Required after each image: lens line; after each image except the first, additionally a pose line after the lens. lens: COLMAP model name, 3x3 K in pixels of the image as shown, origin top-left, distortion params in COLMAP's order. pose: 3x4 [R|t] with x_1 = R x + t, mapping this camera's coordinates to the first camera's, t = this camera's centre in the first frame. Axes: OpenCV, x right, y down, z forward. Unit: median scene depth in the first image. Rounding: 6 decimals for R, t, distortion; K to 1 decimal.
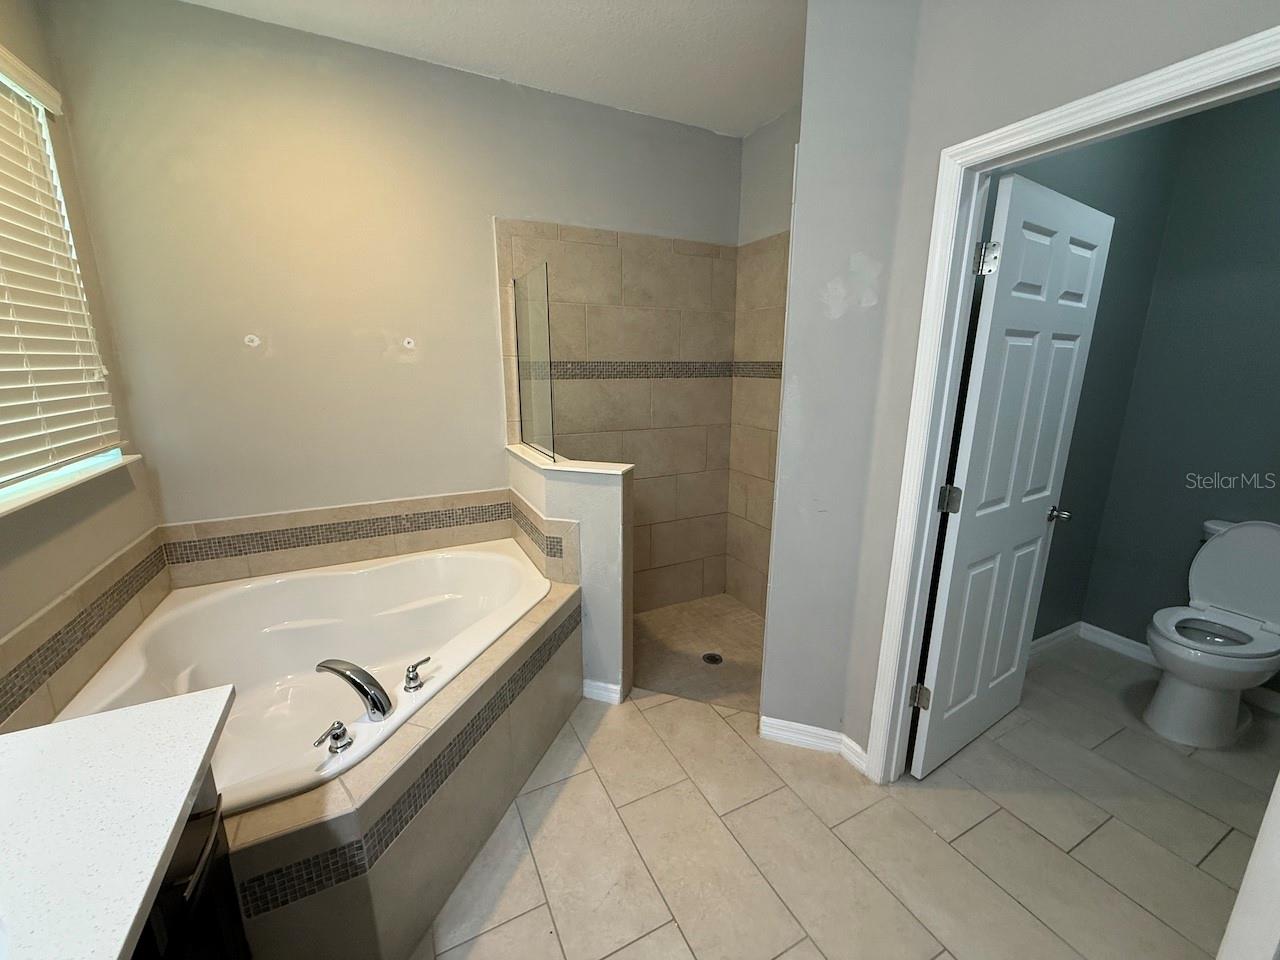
lens RADIAL K [[510.8, 0, 640.0], [0, 510.8, 480.0], [0, 0, 1]] dist [0.000763, 0.000239]
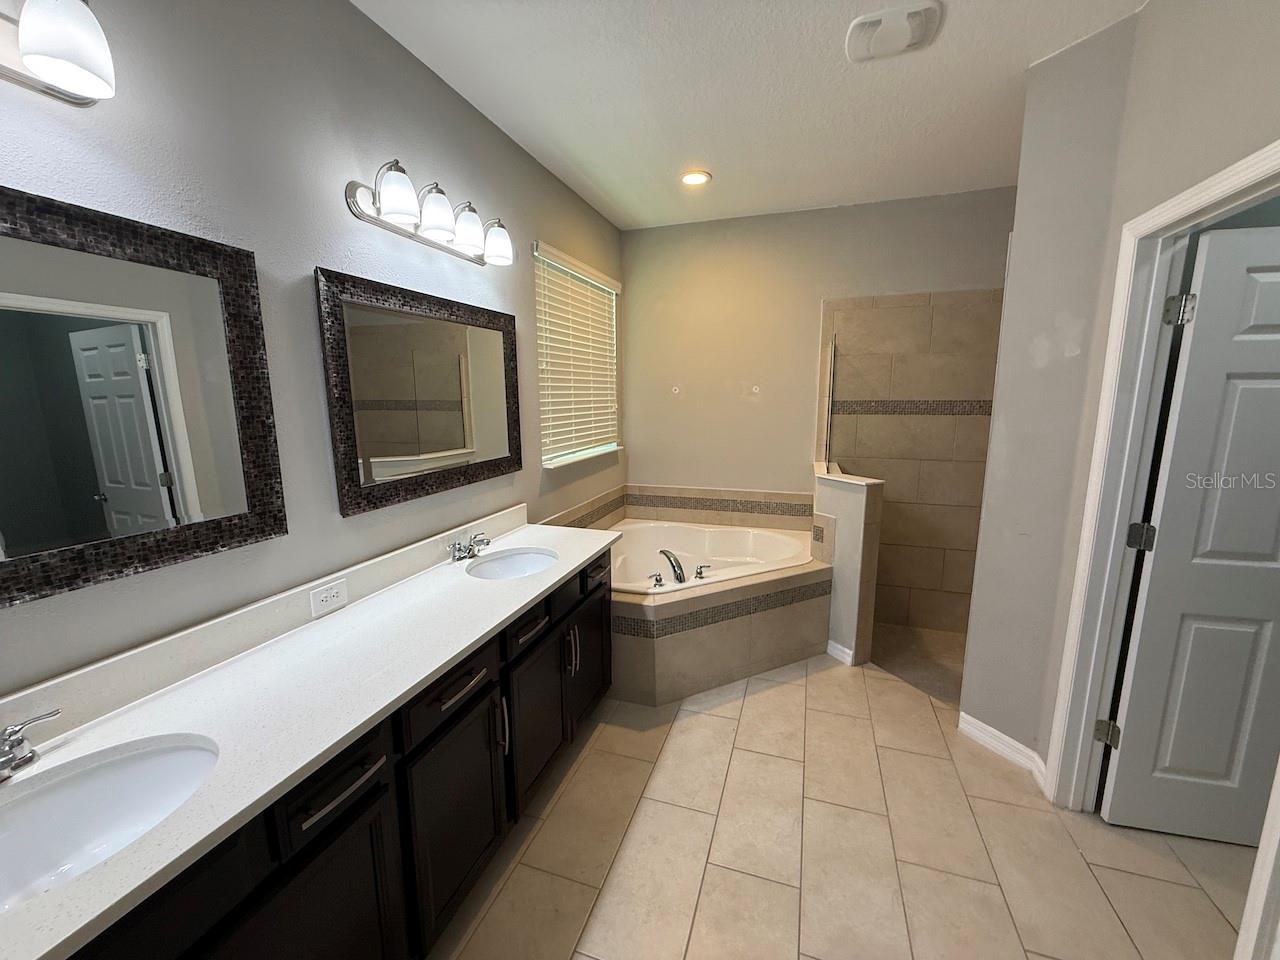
lens RADIAL K [[510.8, 0, 640.0], [0, 510.8, 480.0], [0, 0, 1]] dist [0.000763, 0.000239]
pose [[0.701712, 0.110292, -0.703872, 0.535363], [-0.154275, 0.988027, 0.001015, 0.070899], [0.695557, 0.107877, 0.710326, -0.398144]]
